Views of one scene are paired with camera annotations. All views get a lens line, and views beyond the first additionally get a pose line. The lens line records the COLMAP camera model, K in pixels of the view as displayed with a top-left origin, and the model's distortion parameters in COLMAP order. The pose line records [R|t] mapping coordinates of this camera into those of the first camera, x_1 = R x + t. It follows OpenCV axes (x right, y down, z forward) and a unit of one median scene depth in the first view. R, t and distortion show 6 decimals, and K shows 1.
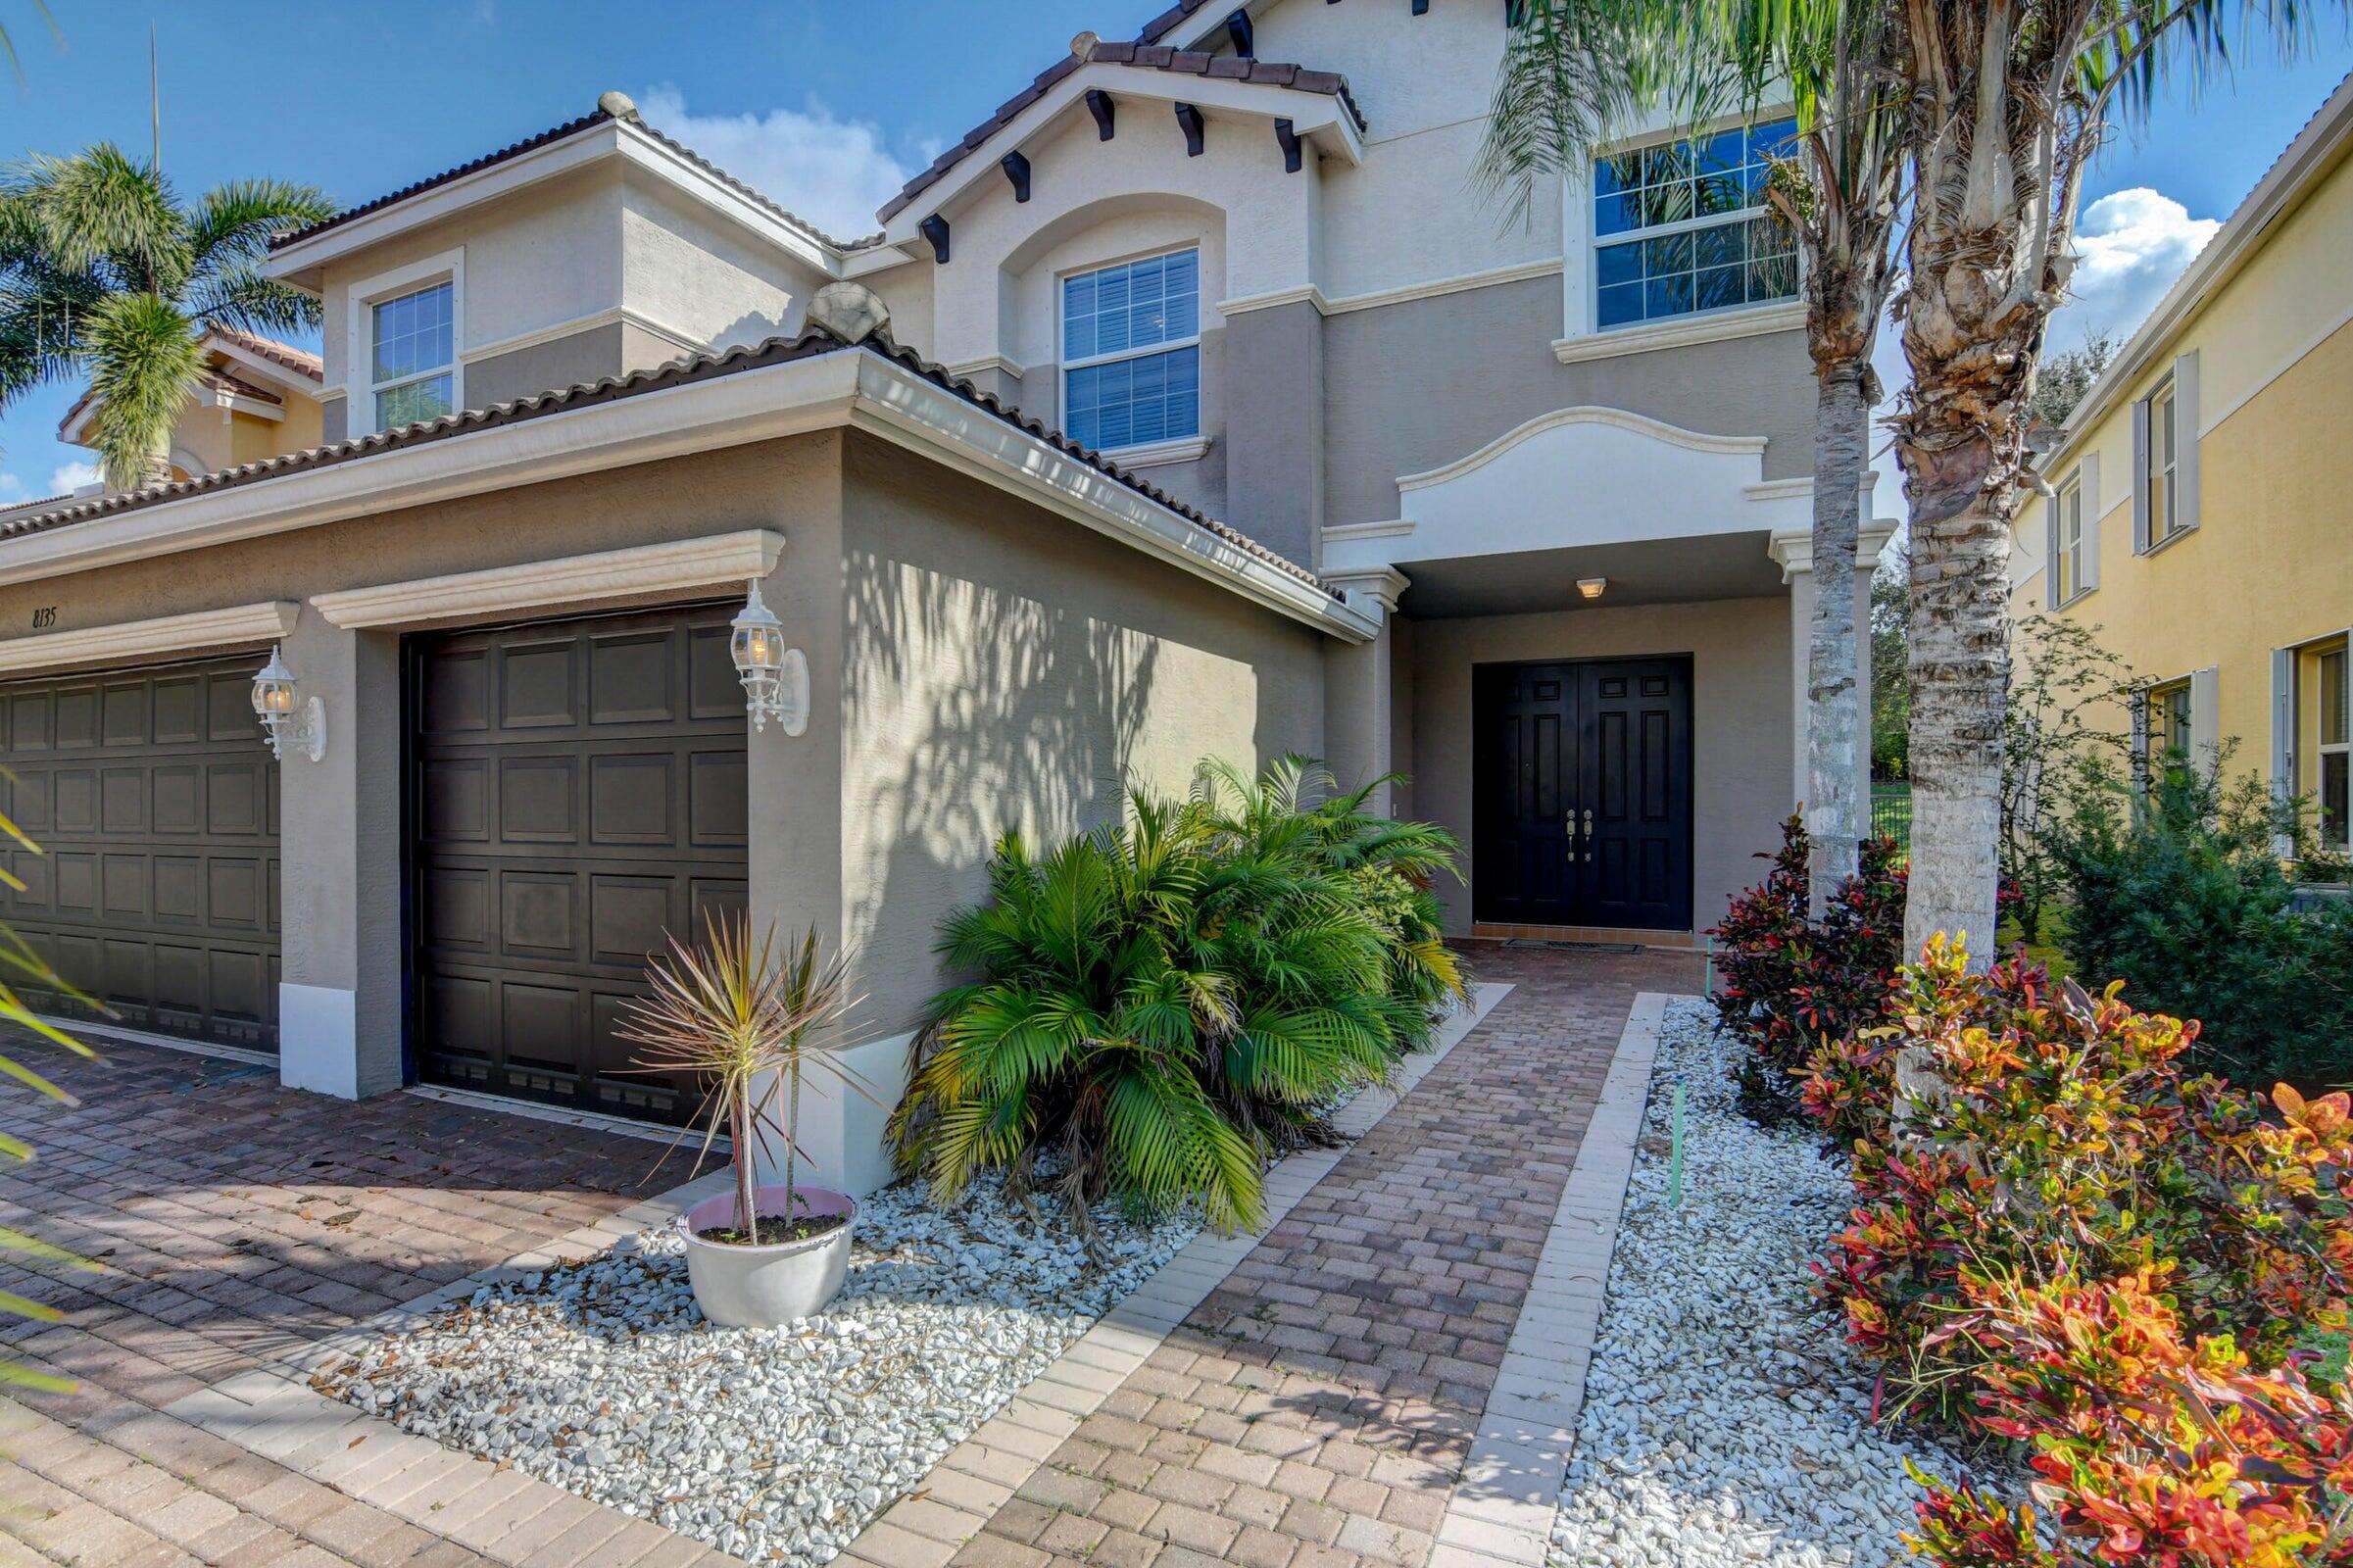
lens RADIAL K [[1159.6, 0, 1181.8], [0, 1159.6, 796.2], [0, 0, 1]] dist [0.003670, 0.000199]
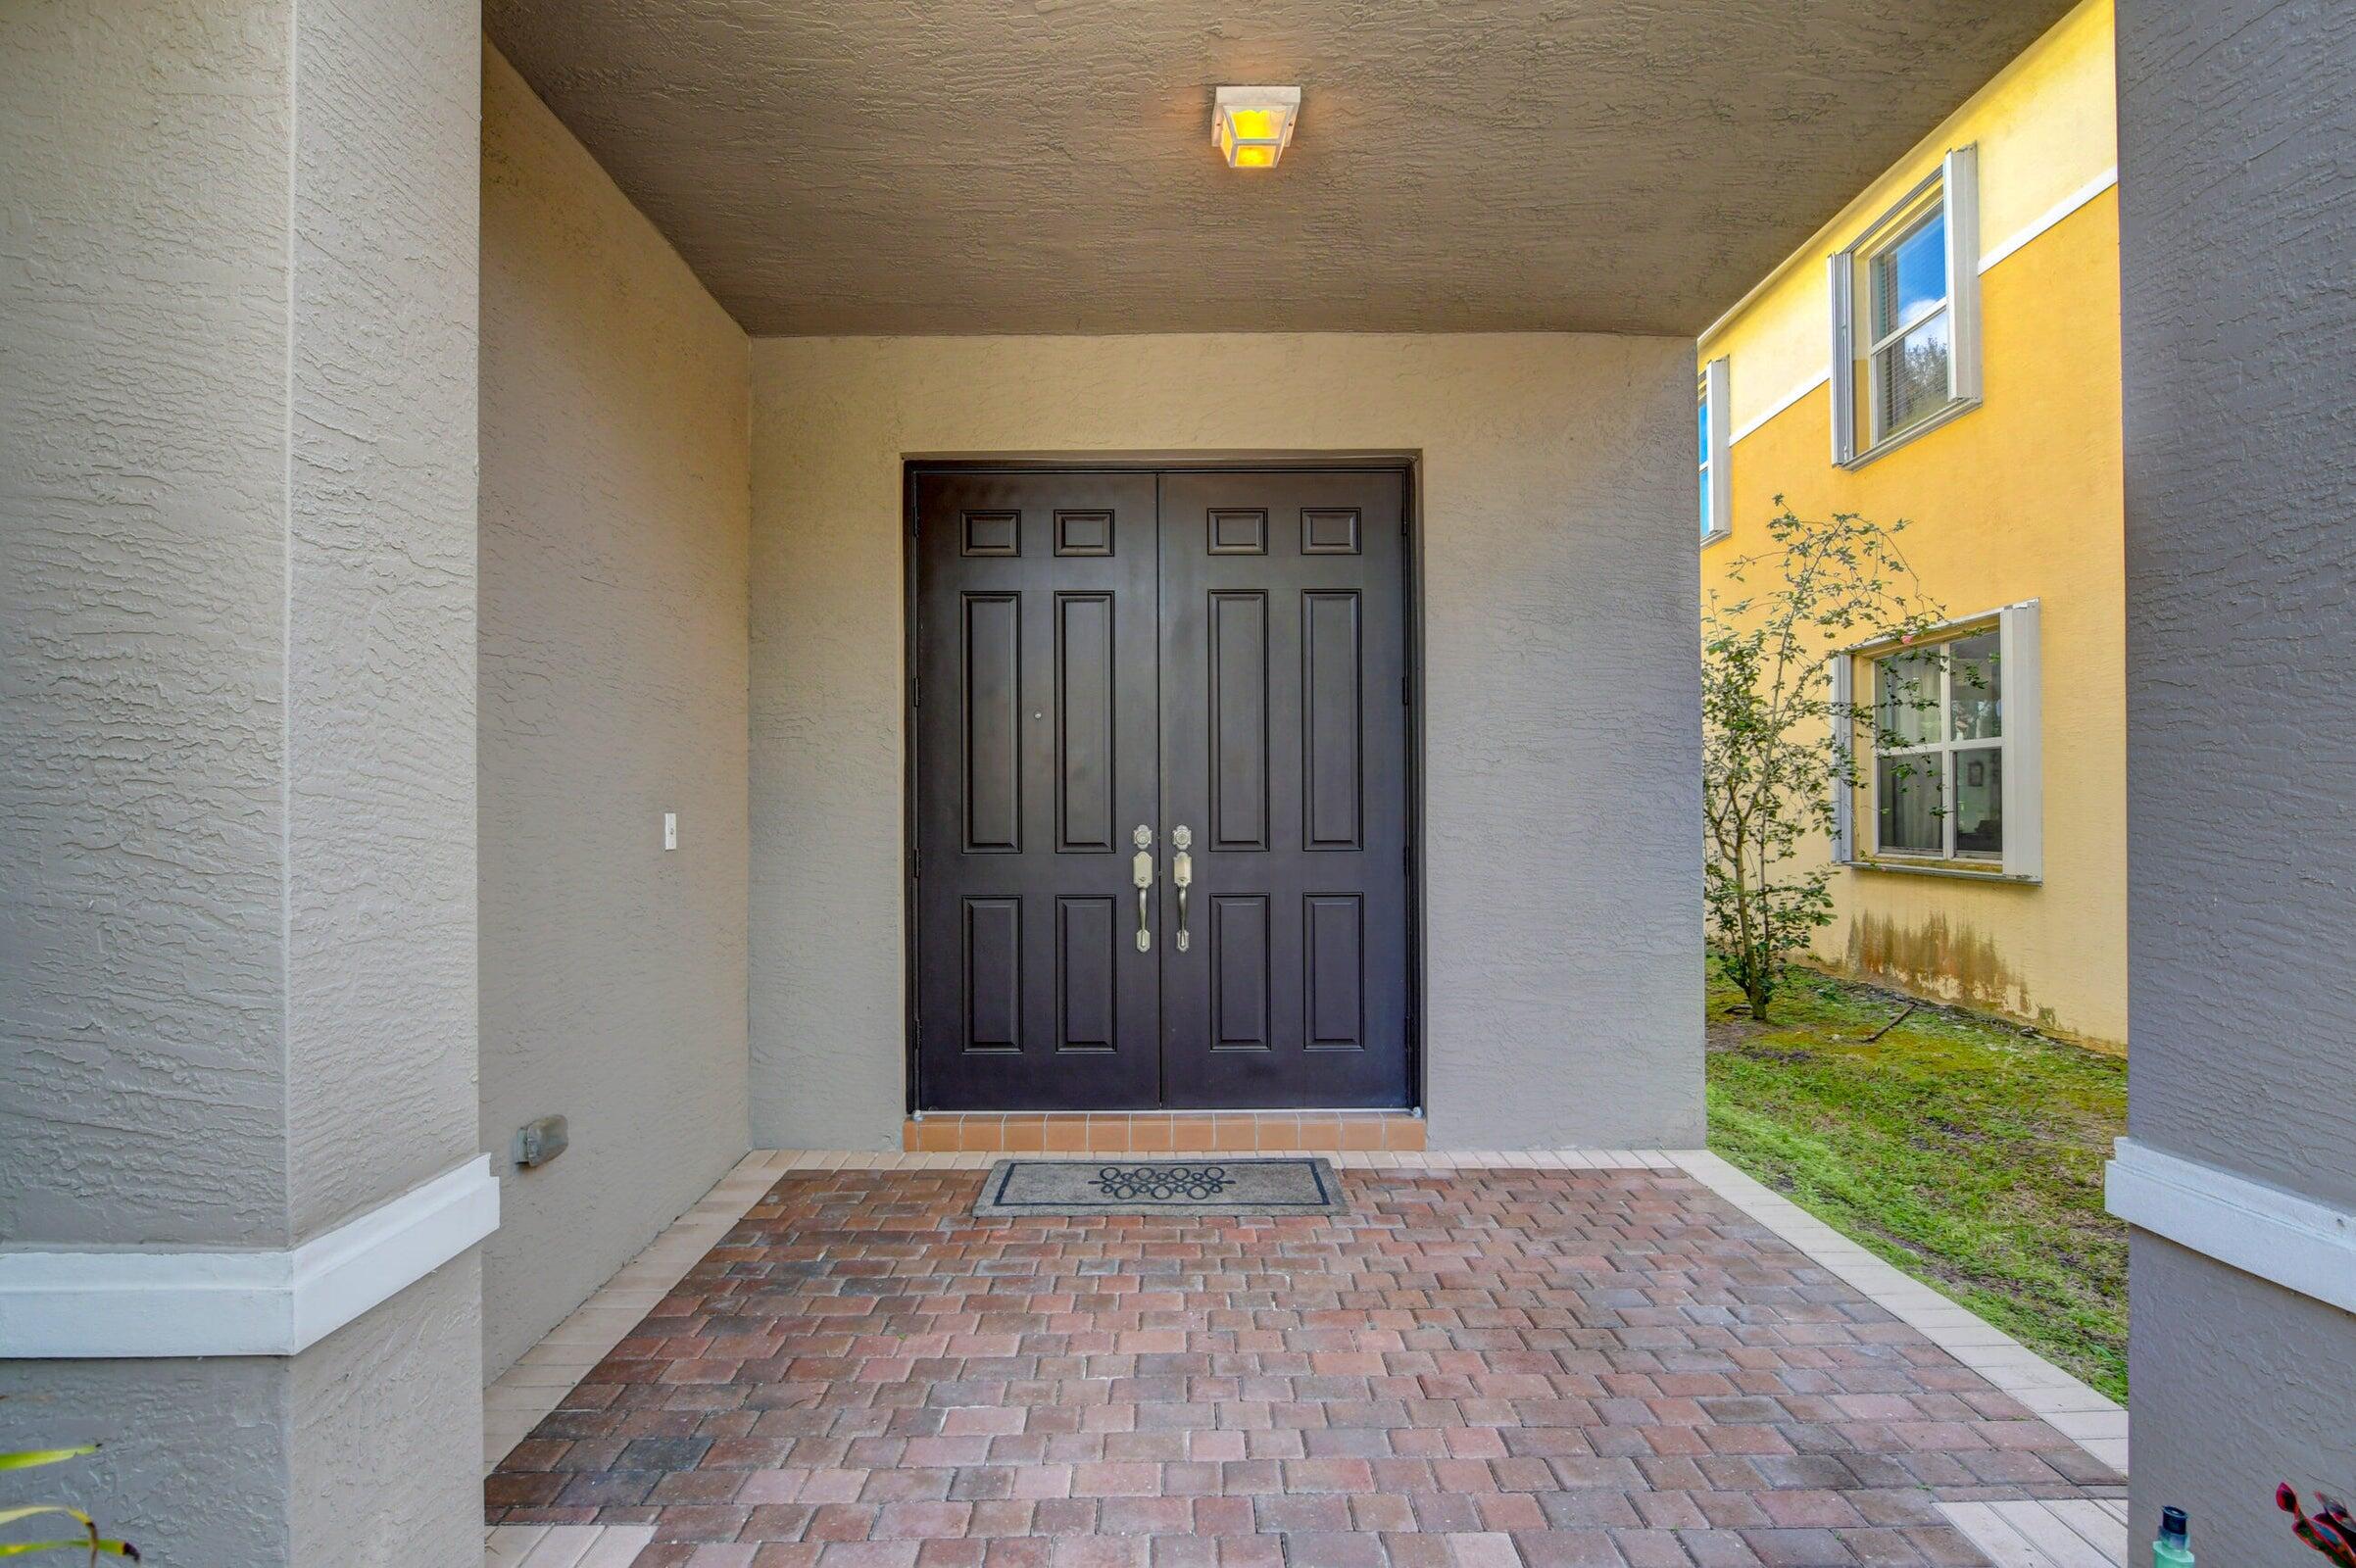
lens RADIAL K [[1161.0, 0, 1173.6], [0, 1161.0, 800.7], [0, 0, 1]] dist [0.003670, 0.000199]
pose [[0.903930, -0.000495, 0.427681, 0.160260], [0.007958, 0.999846, -0.015664, 0.008823], [-0.427607, 0.017562, 0.903794, 0.588612]]
